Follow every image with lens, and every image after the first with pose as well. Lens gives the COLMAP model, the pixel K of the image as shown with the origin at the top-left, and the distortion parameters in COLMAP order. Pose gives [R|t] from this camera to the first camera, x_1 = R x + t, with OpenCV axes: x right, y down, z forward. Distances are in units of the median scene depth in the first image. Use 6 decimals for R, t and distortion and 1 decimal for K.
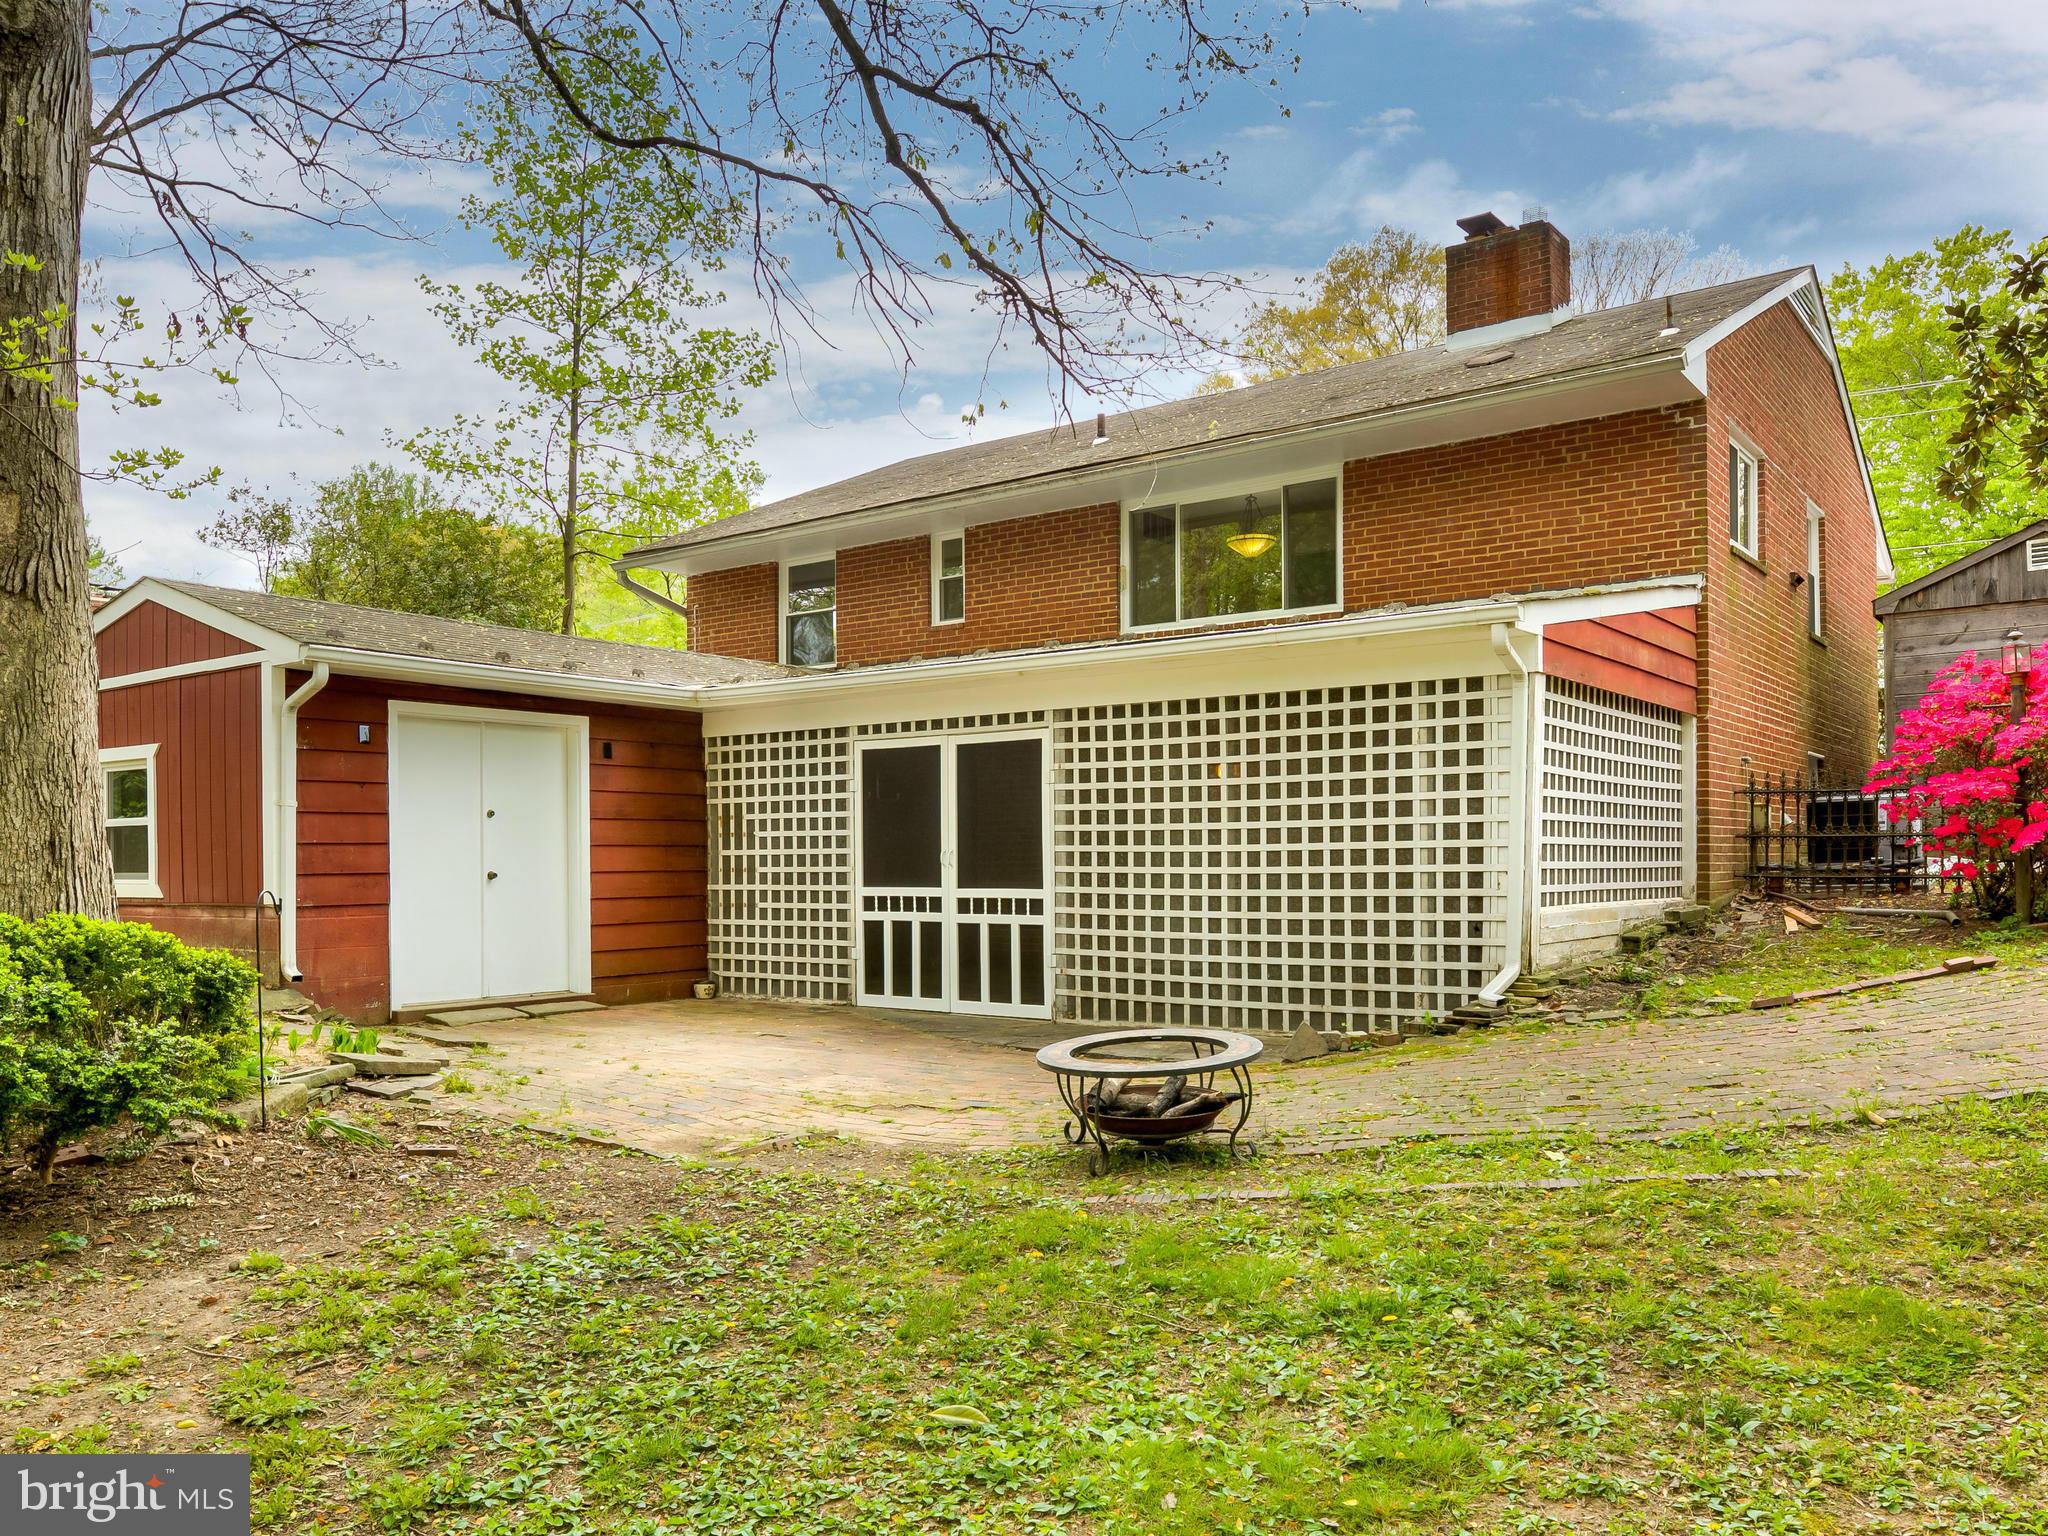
lens RADIAL K [[1562.4, 0, 1019.2], [0, 1562.4, 850.5], [0, 0, 1]] dist [-0.006453, -0.001365]
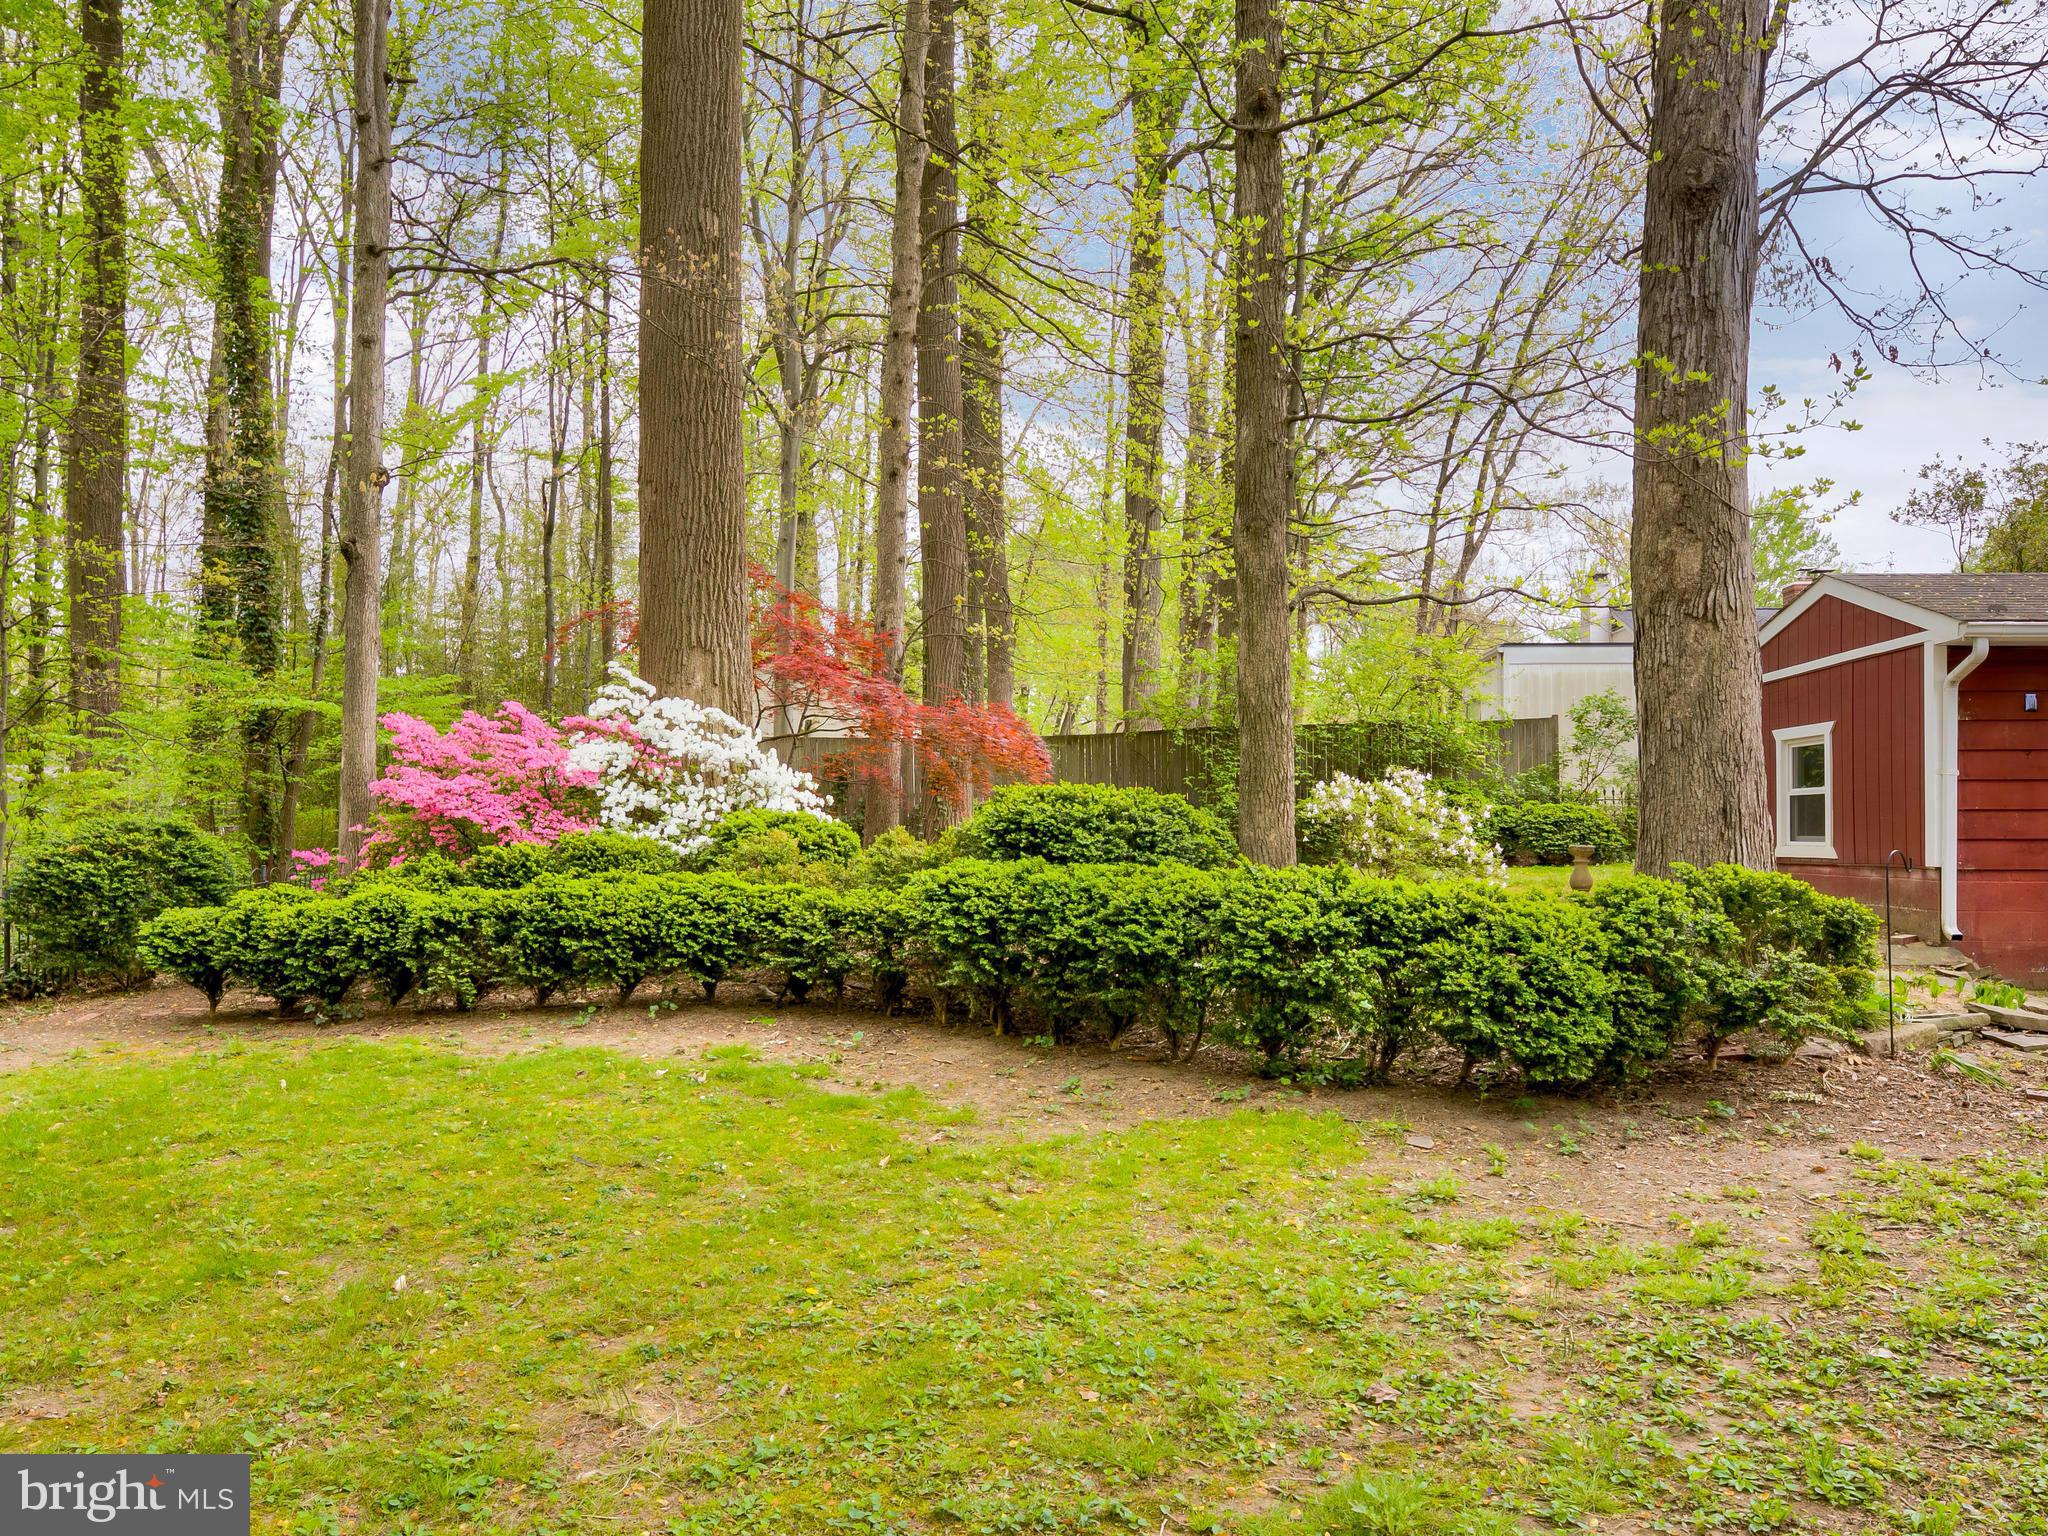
lens RADIAL K [[1562.4, 0, 1019.2], [0, 1562.4, 850.5], [0, 0, 1]] dist [-0.006453, -0.001365]
pose [[0.533727, 0.019834, -0.845424, 0.095250], [-0.001858, 0.999750, 0.022281, 0.000738], [0.845655, -0.010322, 0.533630, -0.107349]]
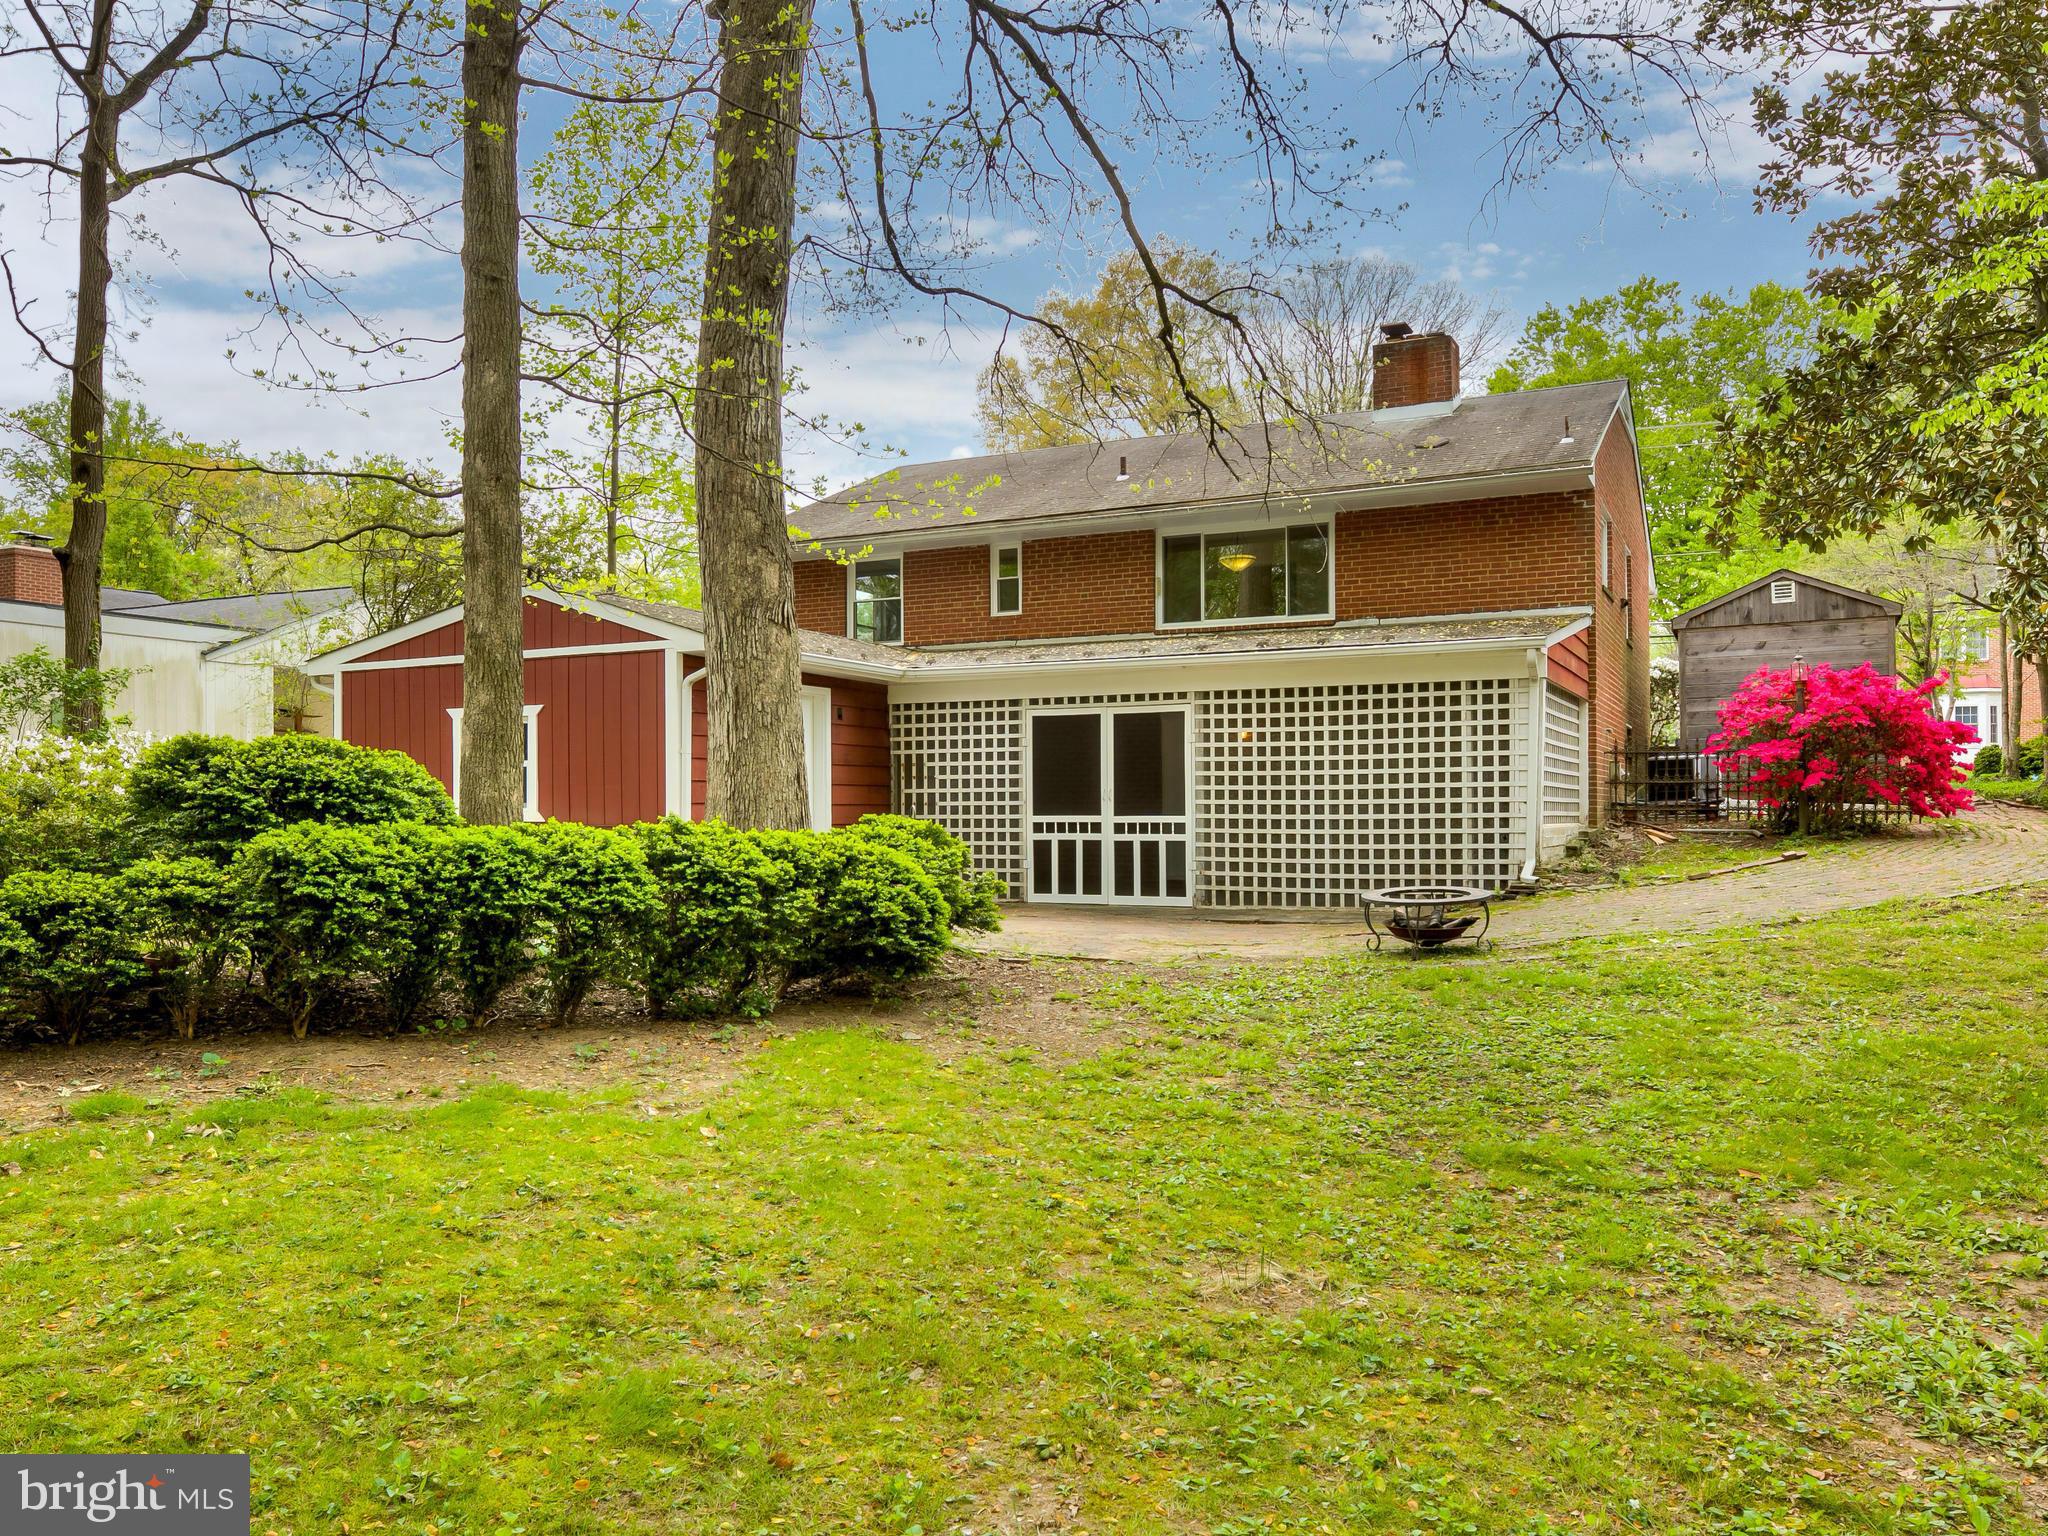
lens RADIAL K [[1581.3, 0, 1023.0], [0, 1581.3, 787.8], [0, 0, 1]] dist [-0.004252, 0.000024]
pose [[0.980630, 0.004902, 0.195809, -0.416920], [-0.002966, 0.999944, -0.010181, 0.014095], [-0.195848, 0.009403, 0.980589, -0.397809]]
